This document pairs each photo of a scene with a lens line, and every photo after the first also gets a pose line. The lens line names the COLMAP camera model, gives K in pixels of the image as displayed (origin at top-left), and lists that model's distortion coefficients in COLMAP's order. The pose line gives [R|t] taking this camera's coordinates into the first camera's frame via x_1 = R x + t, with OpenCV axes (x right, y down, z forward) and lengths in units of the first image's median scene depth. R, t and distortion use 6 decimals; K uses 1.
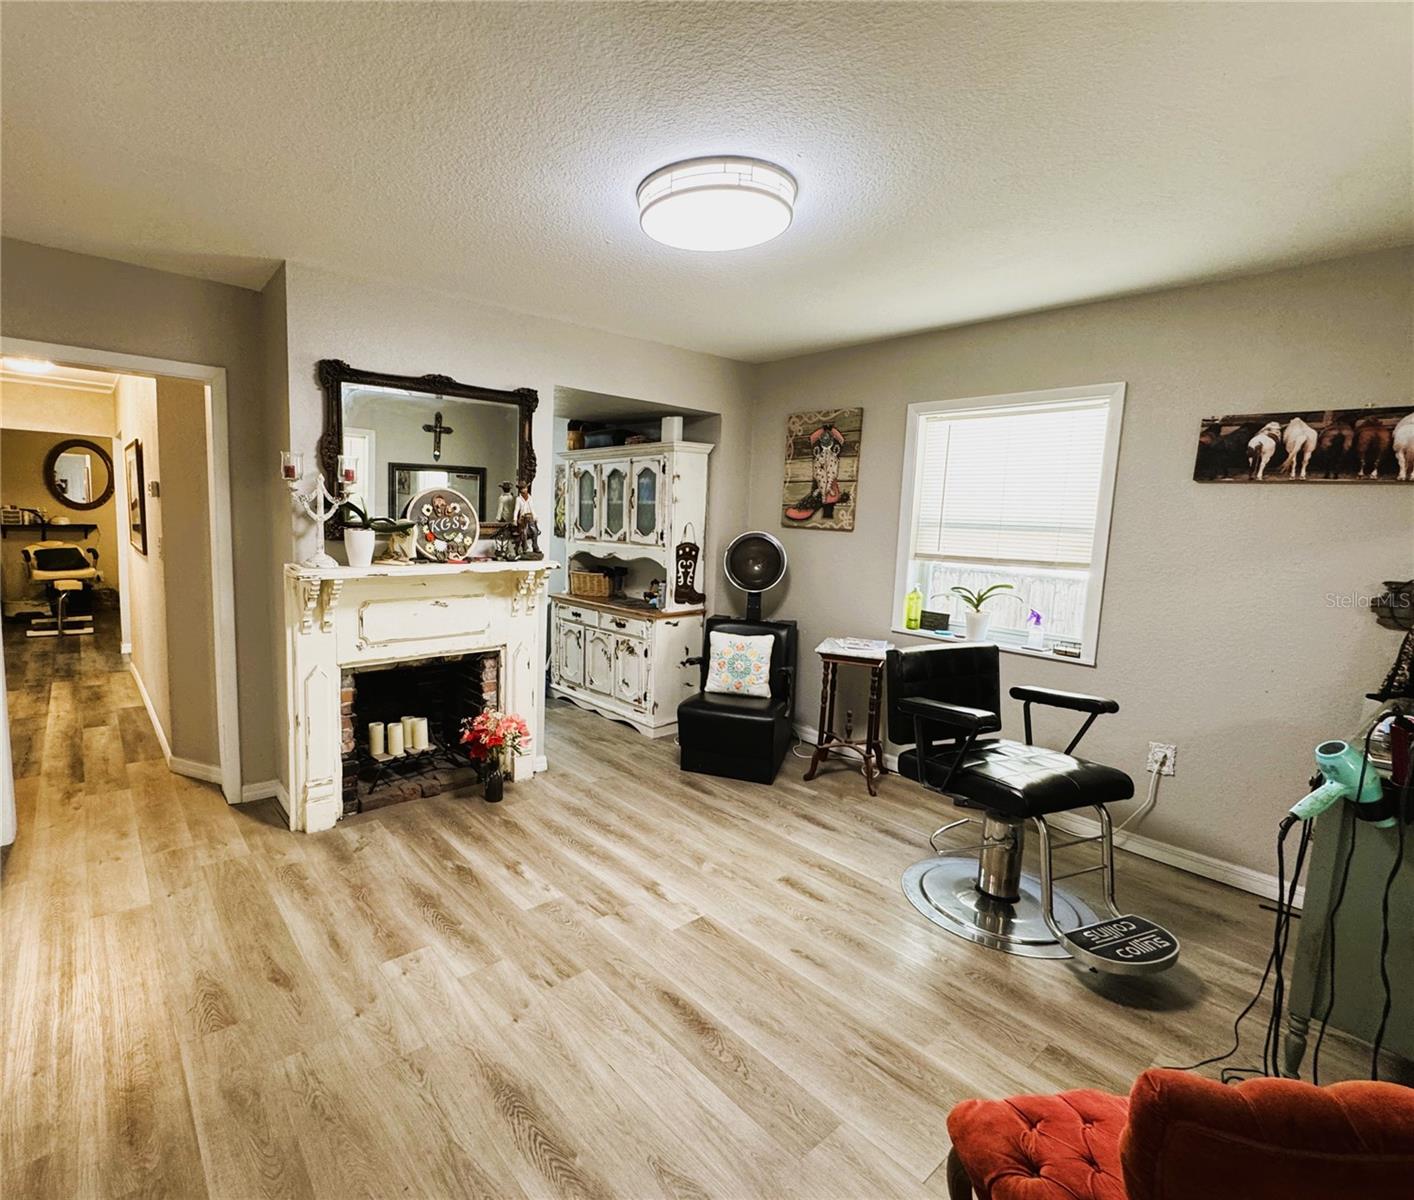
lens RADIAL K [[691.0, 0, 609.0], [0, 691.0, 596.4], [0, 0, 1]] dist [-0.000595, -0.000094]
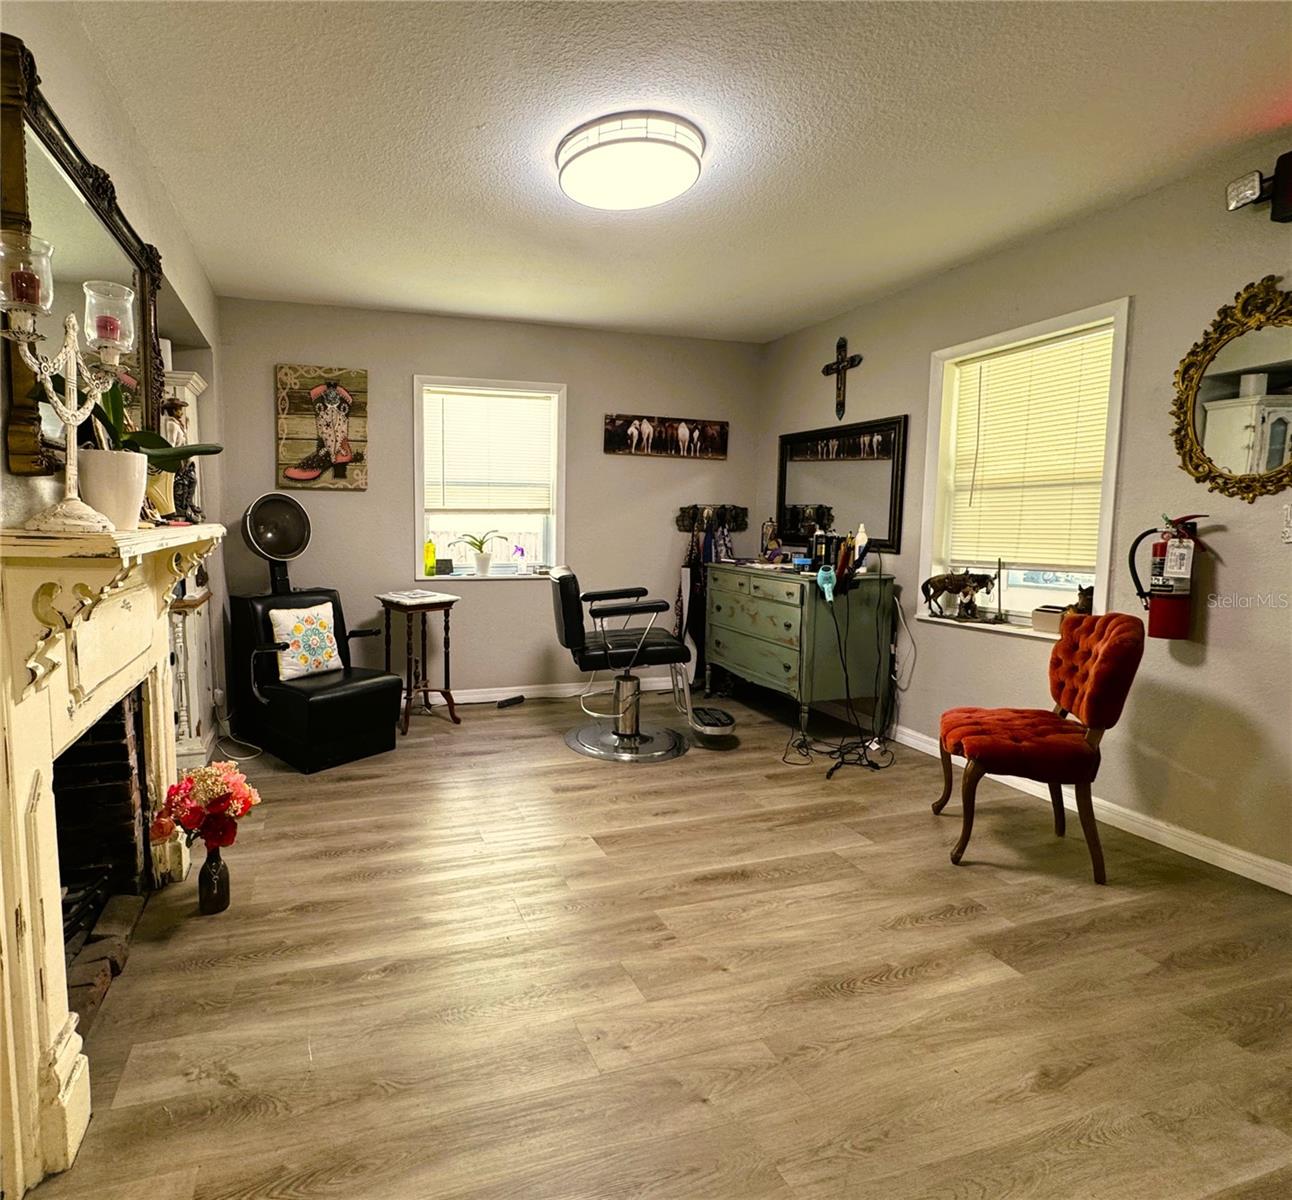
lens RADIAL K [[679.7, 0, 513.8], [0, 679.7, 582.5], [0, 0, 1]] dist [-0.002088, 0.001453]
pose [[0.379570, -0.114411, 0.918061, -0.503360], [0.124468, 0.989618, 0.071867, -0.004970], [-0.916752, 0.086990, 0.389870, 0.417196]]
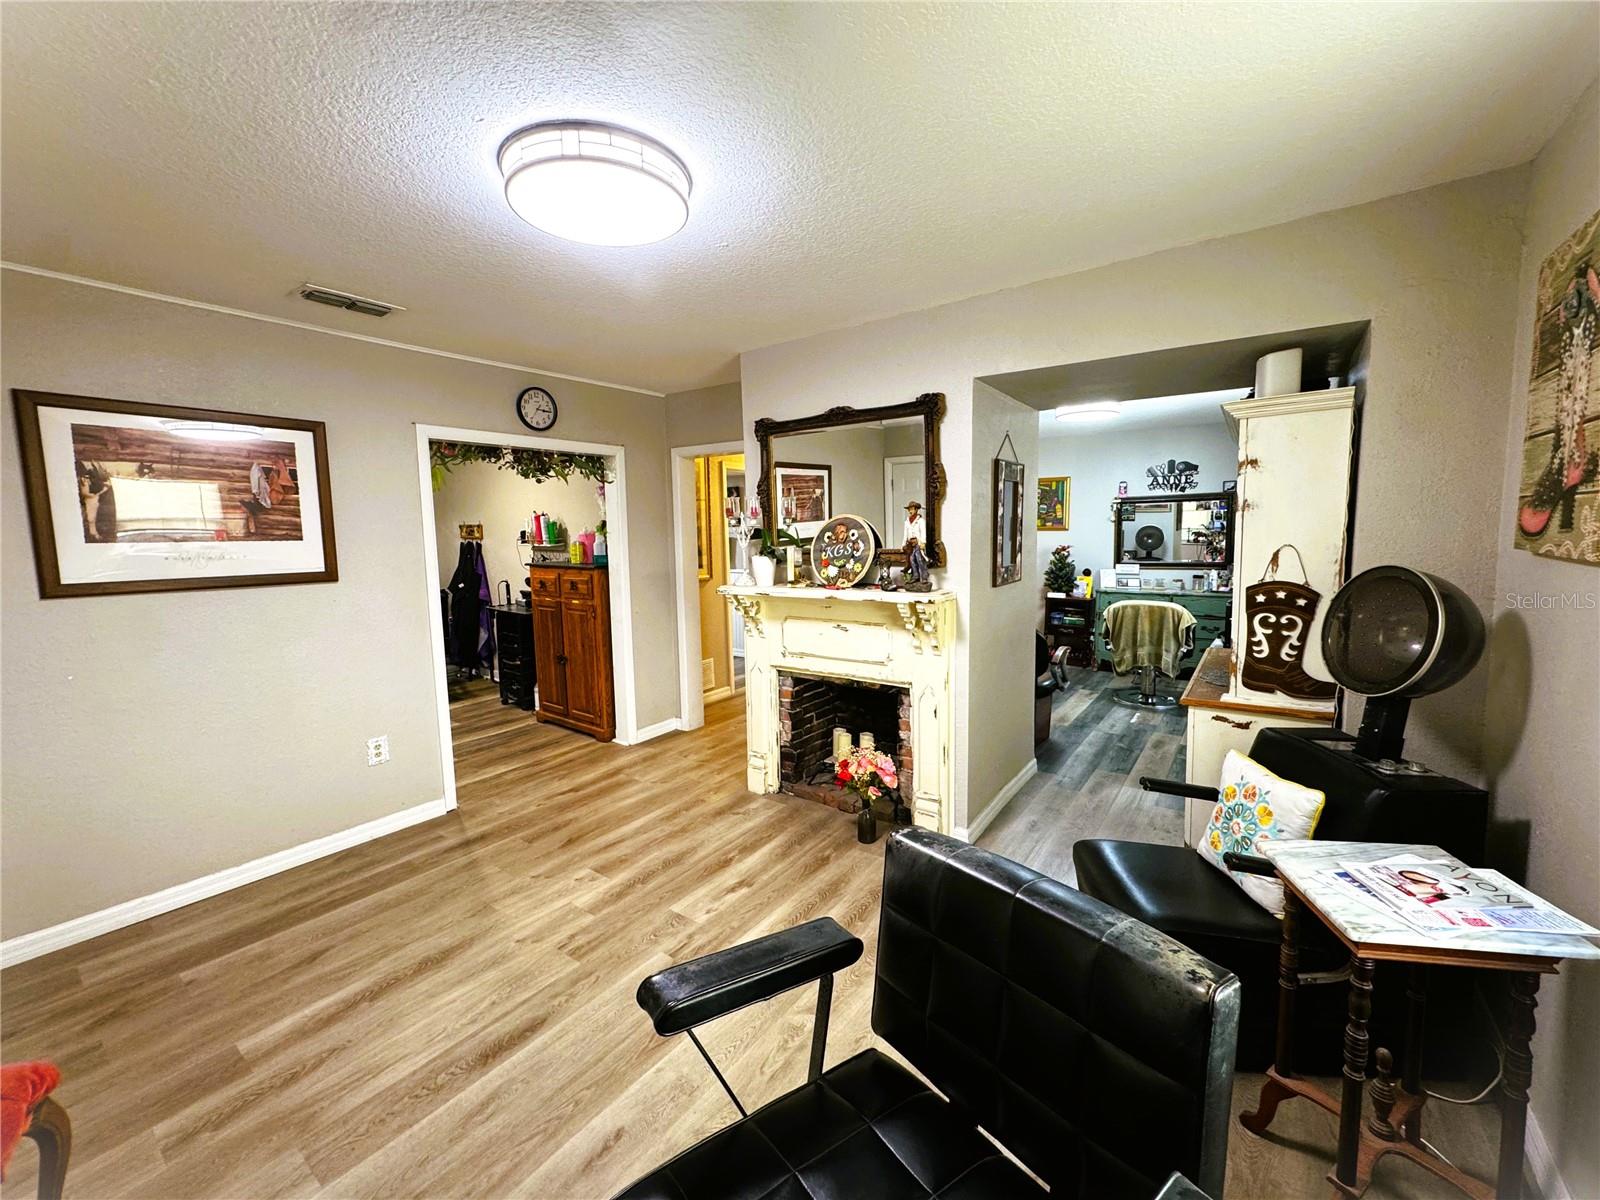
lens RADIAL K [[644.8, 0, 800.0], [0, 644.8, 600.0], [0, 0, 1]] dist [-0.002382, 0.000387]
pose [[0.273244, 0.072346, -0.959220, 0.538119], [-0.092279, 0.994540, 0.048724, -0.058266], [0.957508, 0.075203, 0.278428, 0.545566]]
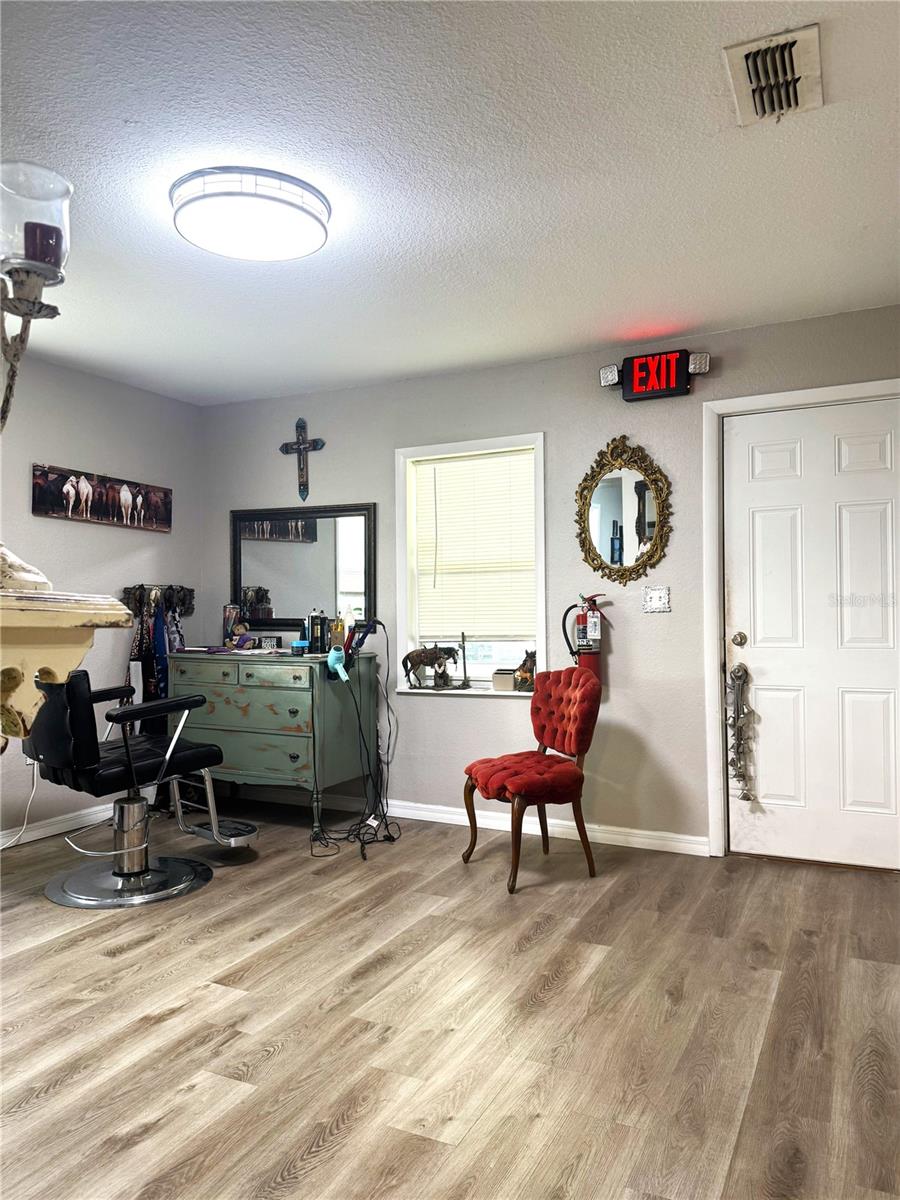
lens RADIAL K [[852.1, 0, 450.0], [0, 852.1, 600.0], [0, 0, 1]] dist [0.095218, -0.130127]
pose [[-0.432274, -0.018212, 0.901558, -0.589514], [0.105942, 0.991846, 0.070833, -0.032216], [-0.895497, 0.126132, -0.426820, 0.702225]]
